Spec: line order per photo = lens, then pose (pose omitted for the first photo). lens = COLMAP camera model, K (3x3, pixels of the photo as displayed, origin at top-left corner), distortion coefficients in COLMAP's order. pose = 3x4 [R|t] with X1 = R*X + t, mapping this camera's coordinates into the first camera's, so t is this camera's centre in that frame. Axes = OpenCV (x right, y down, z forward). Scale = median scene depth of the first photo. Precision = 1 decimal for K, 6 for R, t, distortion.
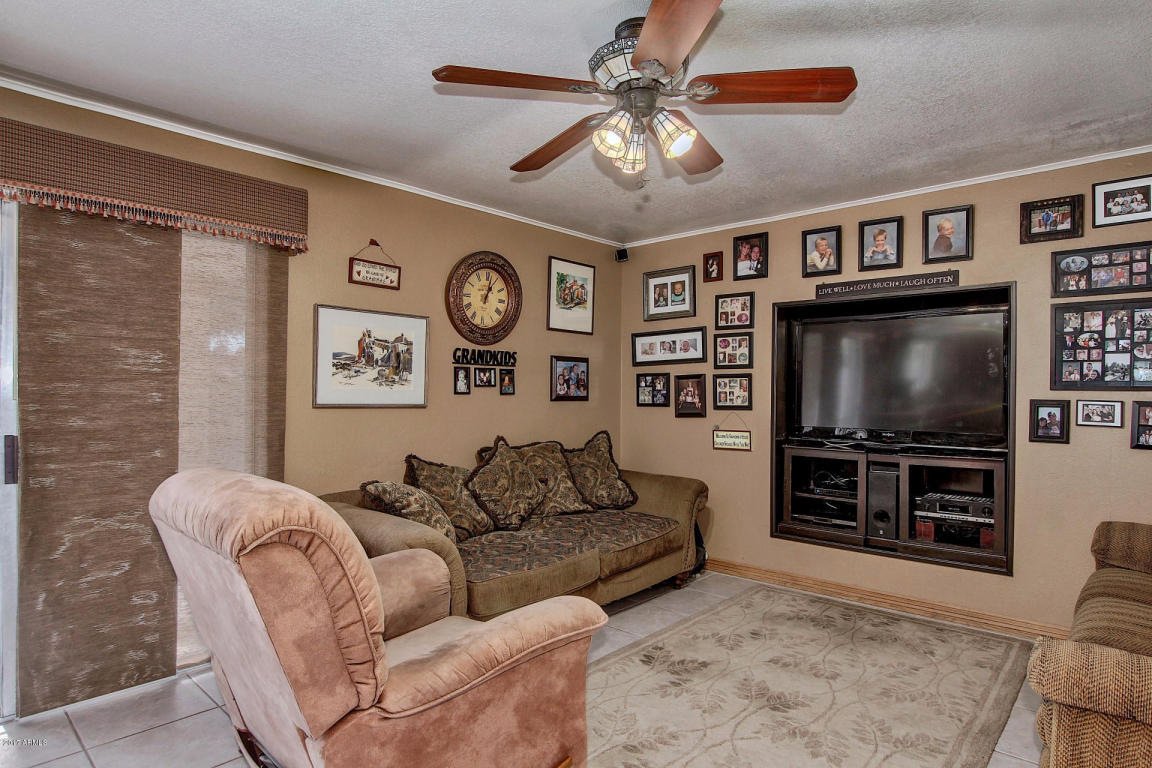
lens RADIAL K [[642.0, 0, 587.1], [0, 642.0, 389.5], [0, 0, 1]] dist [-0.007823, 0.000383]
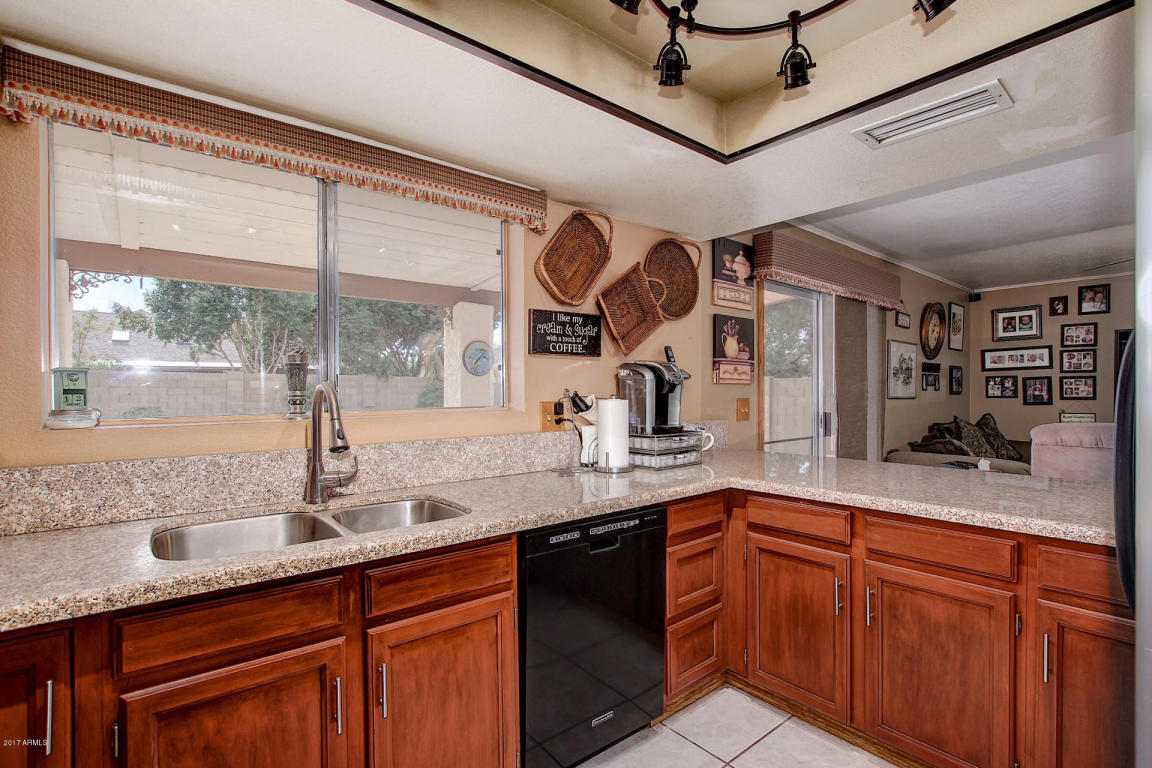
lens RADIAL K [[547.1, 0, 579.6], [0, 547.1, 395.1], [0, 0, 1]] dist [-0.026432, 0.000477]
pose [[0.988900, -0.004506, -0.148516, -0.825309], [0.006293, 0.999913, 0.011567, -0.001303], [0.148451, -0.012374, 0.988842, -0.477470]]
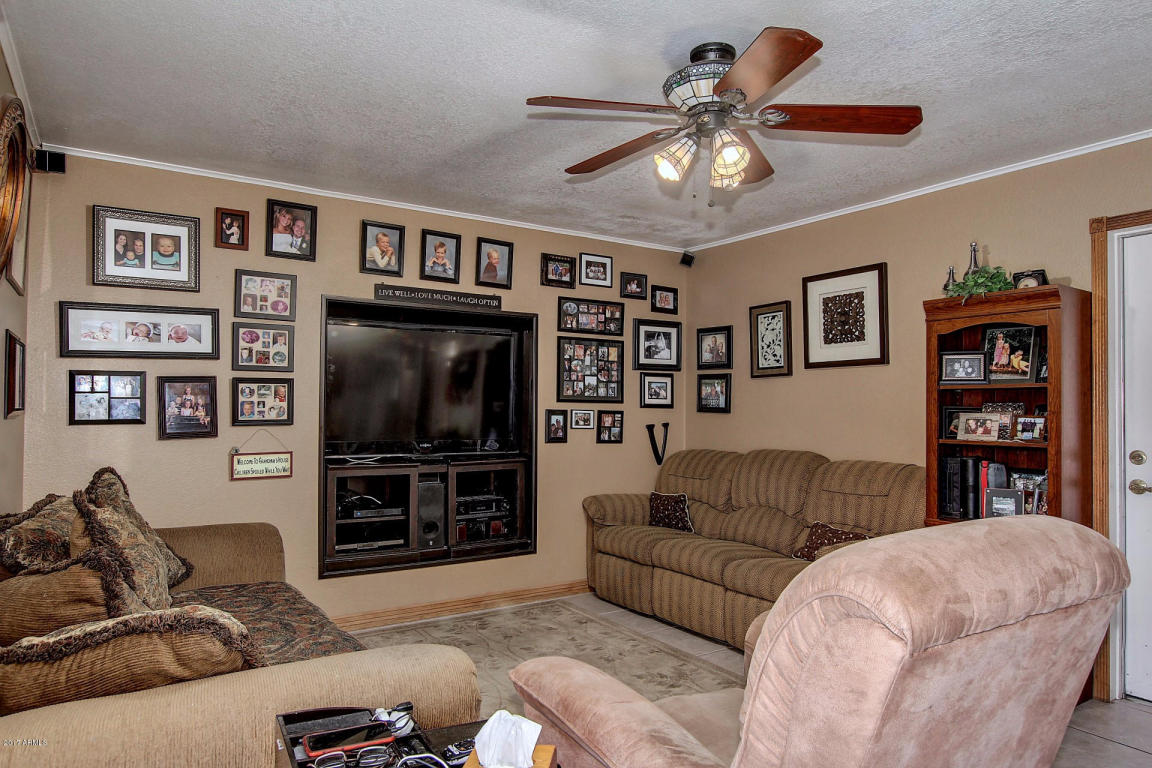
lens RADIAL K [[732.0, 0, 586.2], [0, 732.0, 387.5], [0, 0, 1]] dist [0.001031, 0.001298]
pose [[0.255472, 0.021652, 0.966574, -0.552604], [-0.010346, 0.999753, -0.019661, 0.000013], [-0.966761, -0.004978, 0.255633, 0.446824]]
